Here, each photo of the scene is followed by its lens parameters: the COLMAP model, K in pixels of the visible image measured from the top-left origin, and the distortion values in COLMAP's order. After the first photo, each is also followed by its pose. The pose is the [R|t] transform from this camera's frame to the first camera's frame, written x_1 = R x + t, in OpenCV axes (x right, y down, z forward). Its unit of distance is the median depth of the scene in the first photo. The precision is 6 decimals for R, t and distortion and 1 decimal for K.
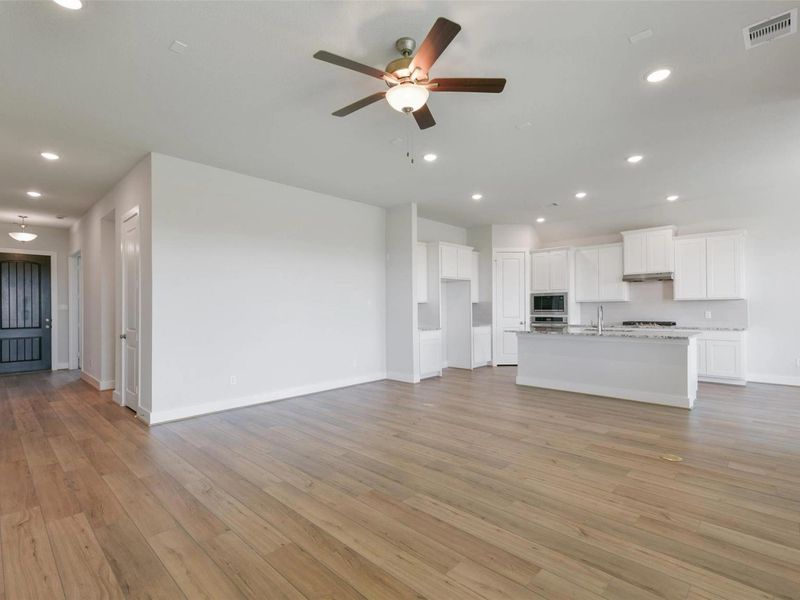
lens RADIAL K [[392.5, 0, 398.3], [0, 392.5, 302.5], [0, 0, 1]] dist [0.001501, 0.000432]
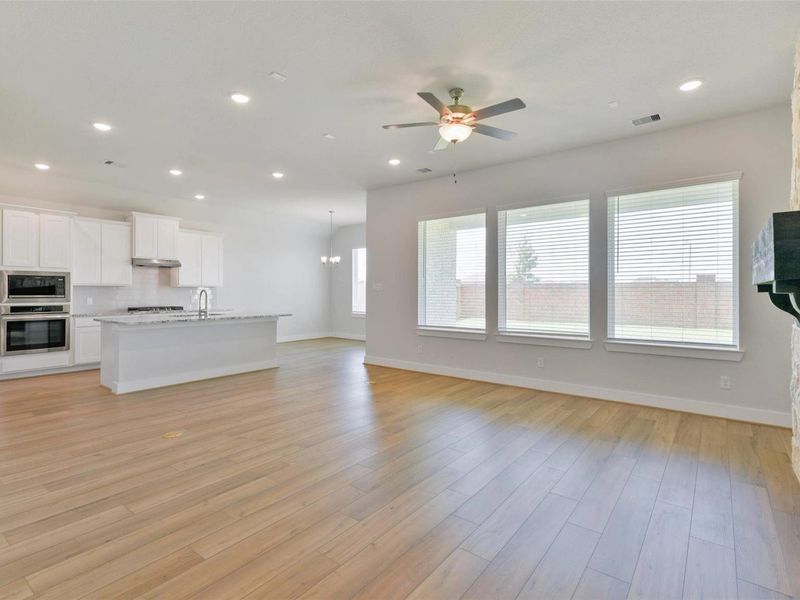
lens RADIAL K [[411.3, 0, 404.8], [0, 411.3, 286.0], [0, 0, 1]] dist [0.000040, 0.000423]
pose [[-0.125330, 0.025613, 0.991784, -0.525302], [-0.015282, 0.999498, -0.027744, 0.015003], [-0.991997, -0.018634, -0.124876, 0.535544]]
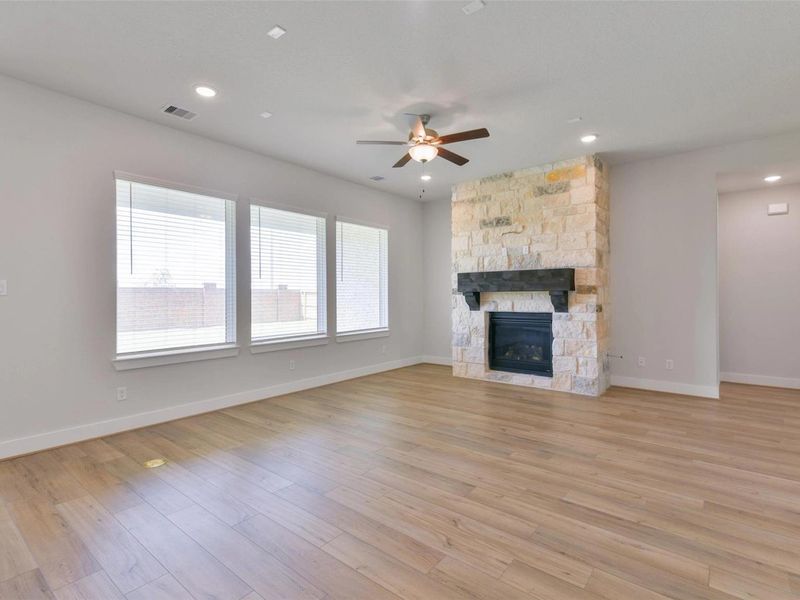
lens RADIAL K [[392.5, 0, 398.3], [0, 392.5, 302.5], [0, 0, 1]] dist [0.001501, 0.000432]
pose [[-0.996129, 0.018711, -0.085894, 0.099016], [0.018351, 0.999819, 0.004981, 0.012257], [0.085972, 0.003386, -0.996292, 0.975521]]
